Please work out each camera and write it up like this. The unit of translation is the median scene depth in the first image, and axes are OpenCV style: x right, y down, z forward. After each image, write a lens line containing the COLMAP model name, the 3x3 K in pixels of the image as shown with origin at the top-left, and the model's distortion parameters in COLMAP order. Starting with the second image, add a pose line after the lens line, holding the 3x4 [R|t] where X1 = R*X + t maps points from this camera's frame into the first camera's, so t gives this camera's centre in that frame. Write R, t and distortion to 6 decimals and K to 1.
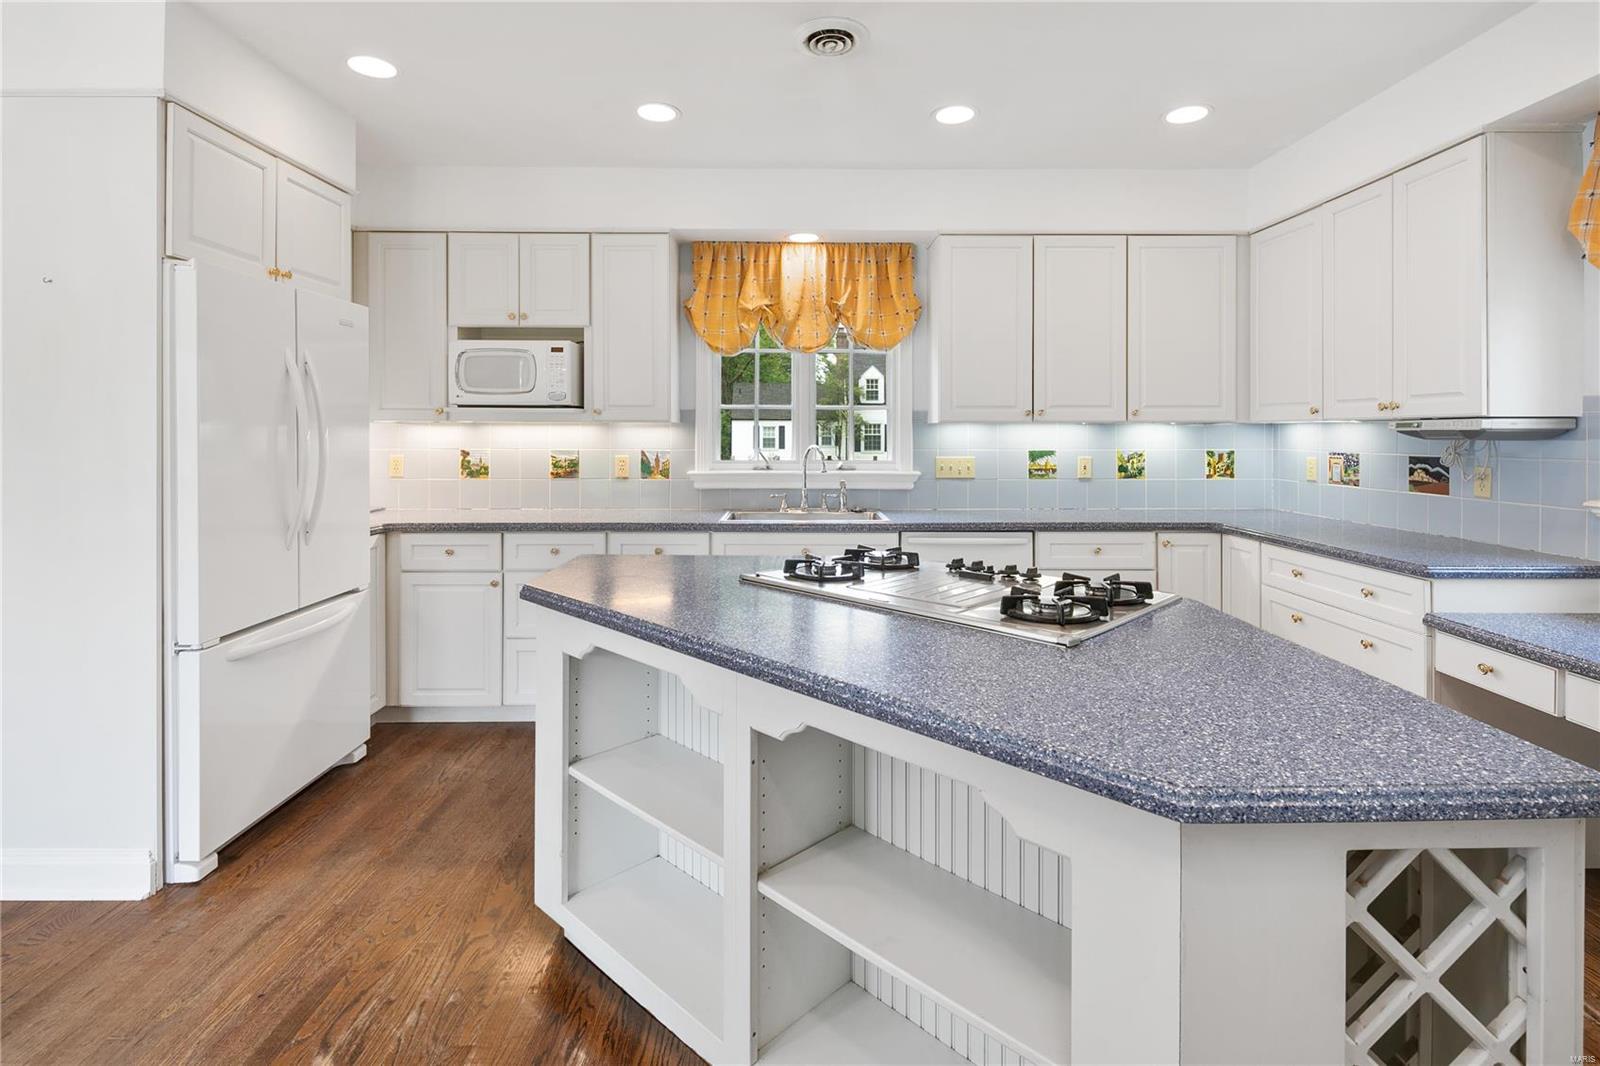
lens RADIAL K [[767.5, 0, 803.3], [0, 767.5, 430.8], [0, 0, 1]] dist [-0.000495, -0.000981]
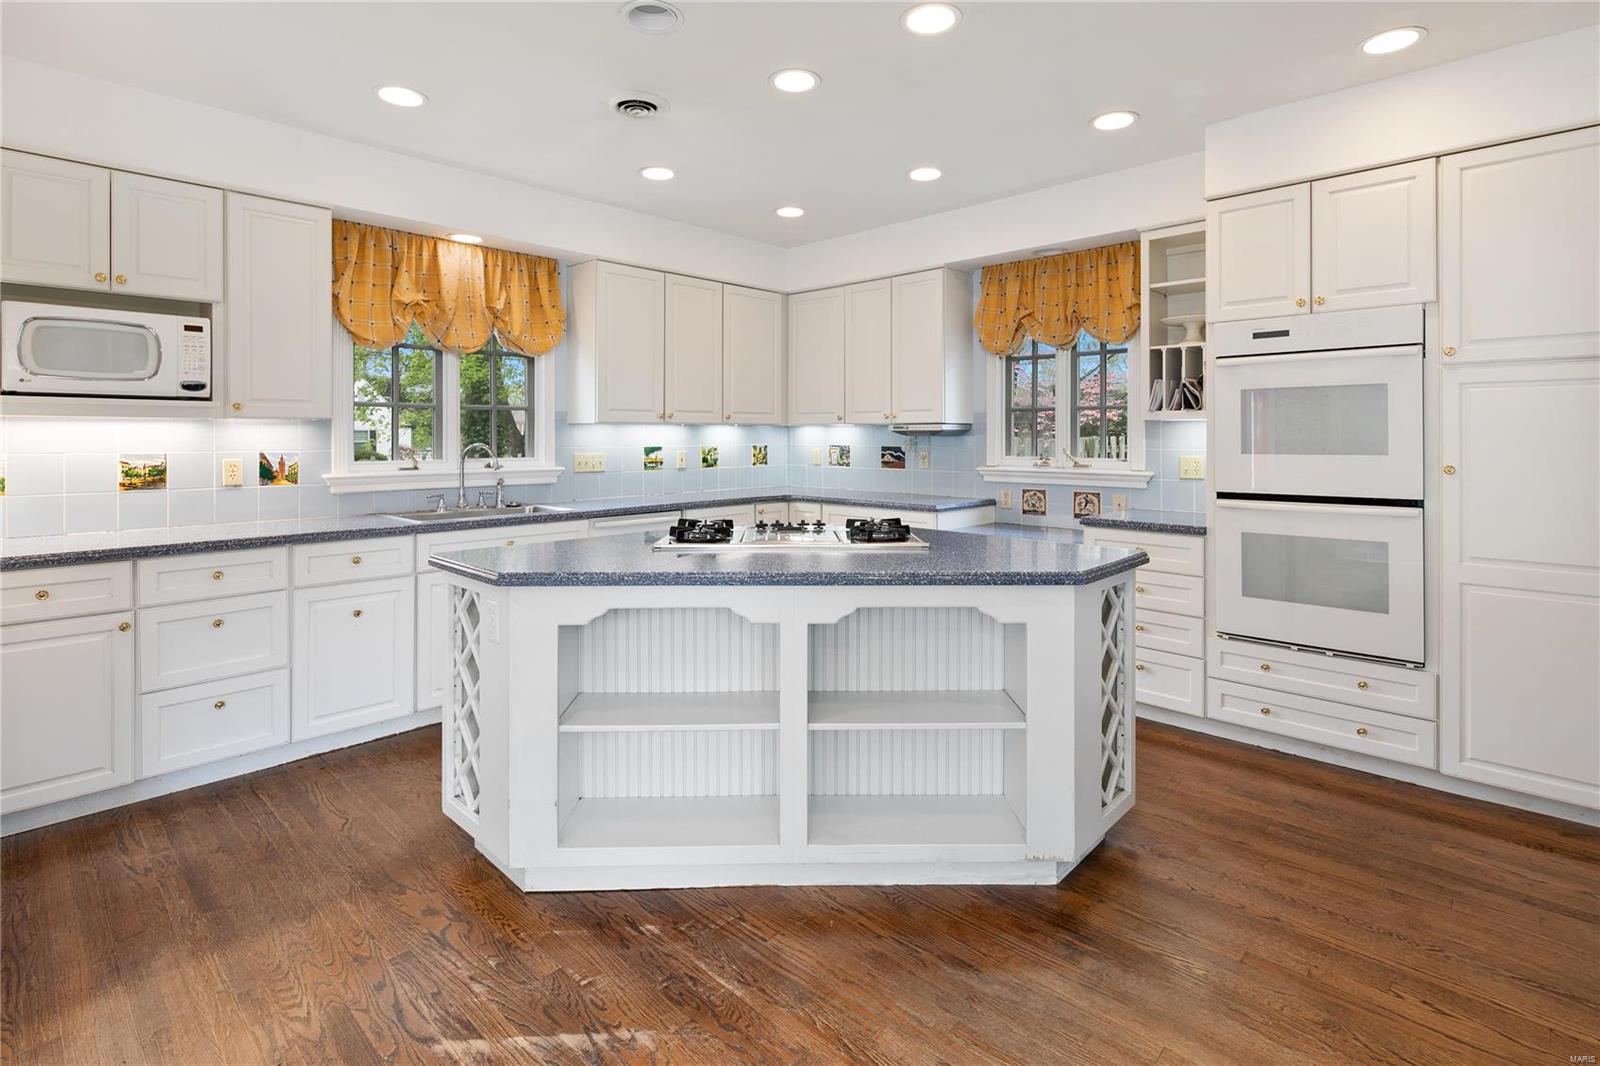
lens RADIAL K [[767.5, 0, 803.3], [0, 767.5, 430.8], [0, 0, 1]] dist [-0.000495, -0.000981]
pose [[0.698922, 0.002443, 0.715194, -0.407781], [-0.001969, 0.999997, -0.001492, 0.001940], [-0.715195, -0.000365, 0.698925, -0.022637]]
